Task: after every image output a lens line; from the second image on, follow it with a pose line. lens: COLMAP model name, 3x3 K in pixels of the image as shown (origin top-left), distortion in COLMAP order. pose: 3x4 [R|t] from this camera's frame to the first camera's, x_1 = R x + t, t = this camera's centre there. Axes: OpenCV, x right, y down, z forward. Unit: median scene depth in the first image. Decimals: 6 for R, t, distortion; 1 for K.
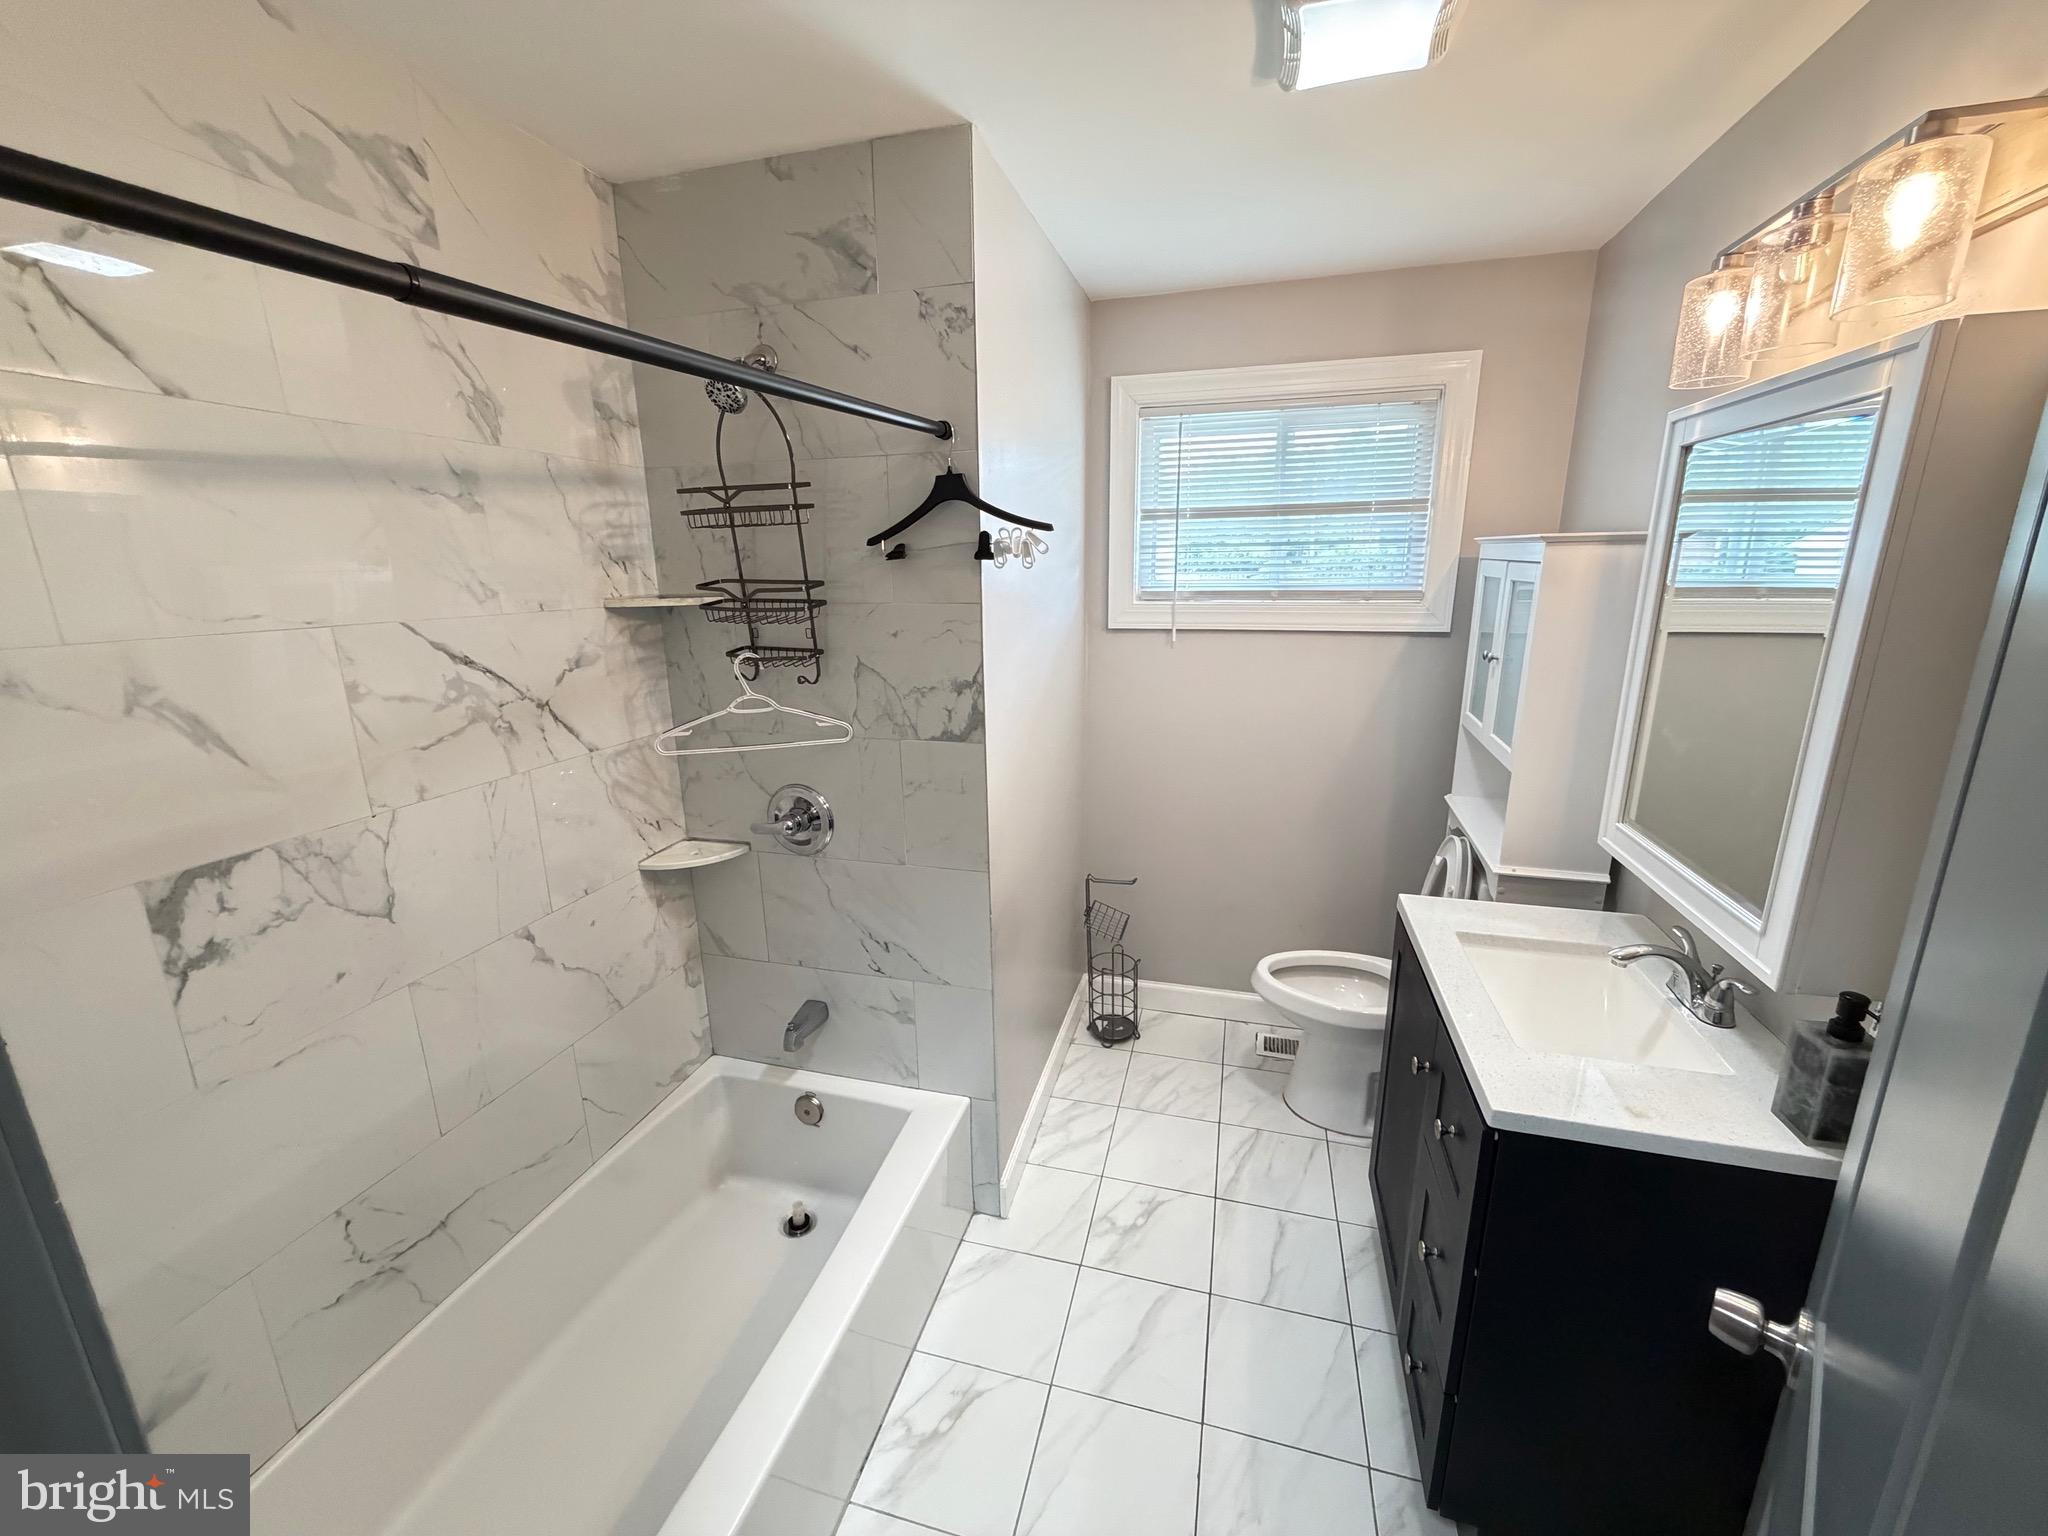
lens RADIAL K [[822.7, 0, 1016.7], [0, 822.7, 764.6], [0, 0, 1]] dist [0.001757, -0.000328]
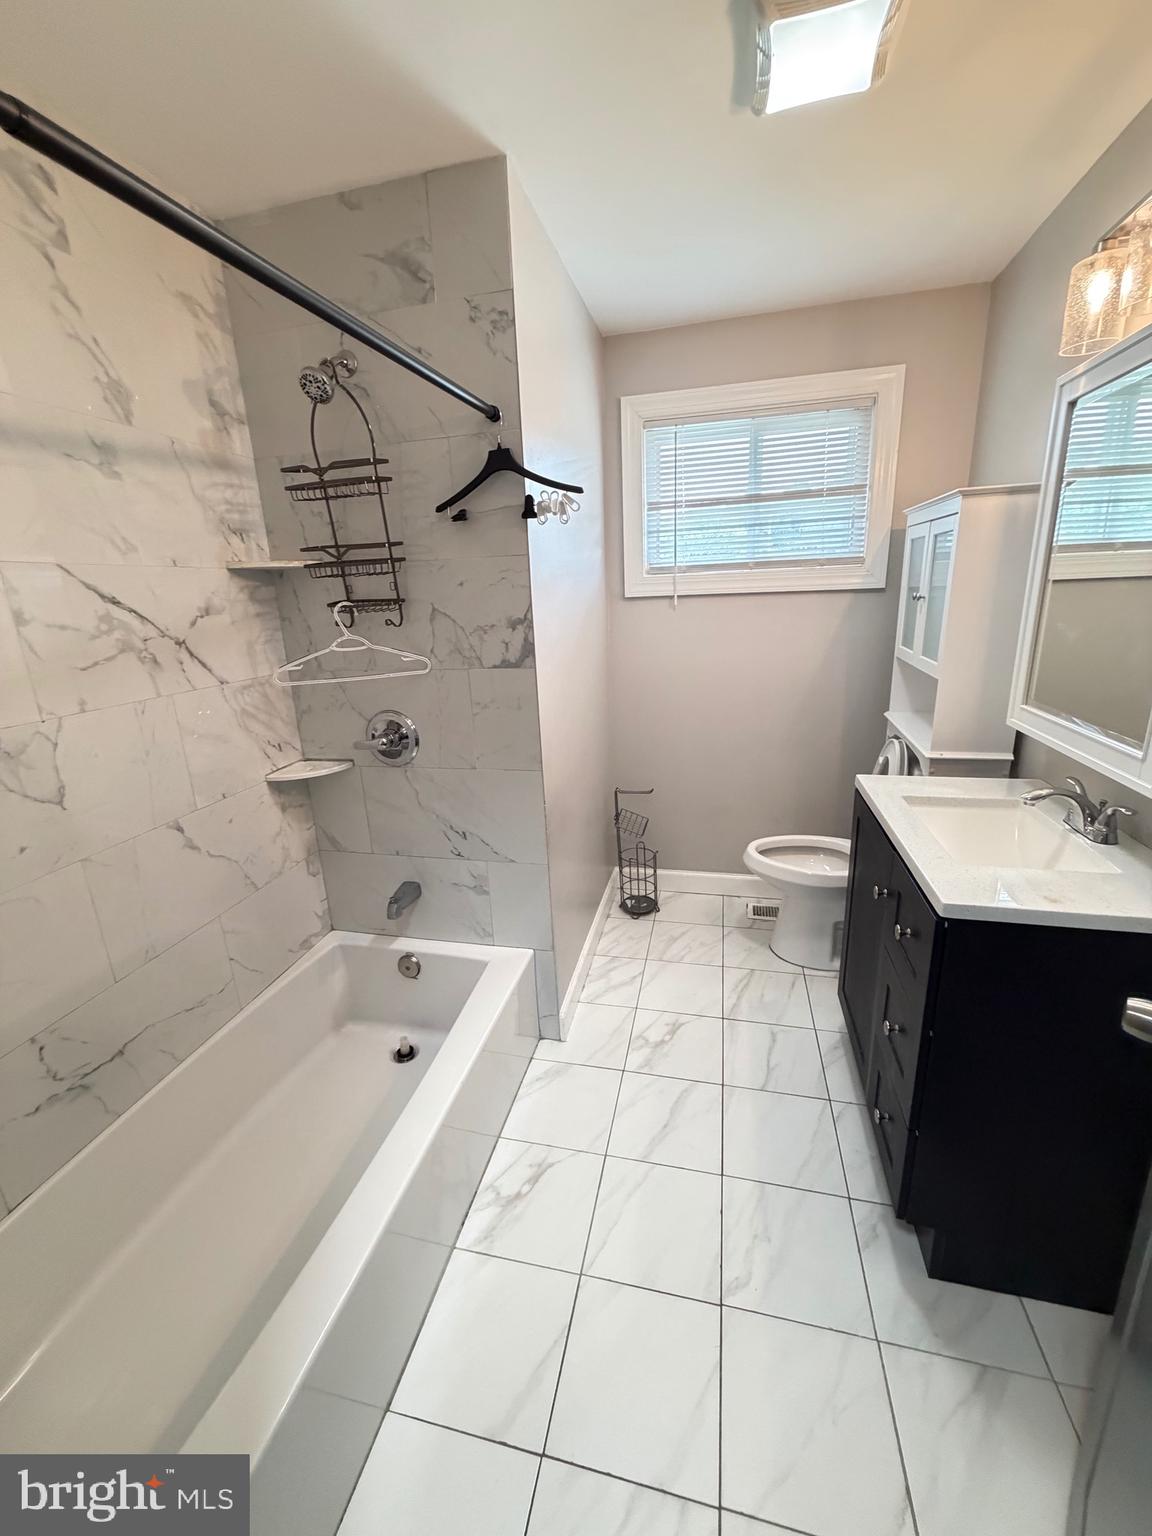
lens RADIAL K [[617.0, 0, 574.0], [0, 617.0, 762.3], [0, 0, 1]] dist [0.001757, -0.000328]
pose [[0.998720, -0.038502, 0.032812, -0.016400], [0.037661, 0.998955, 0.025898, 0.104062], [-0.033775, -0.024629, 0.999126, 0.039304]]
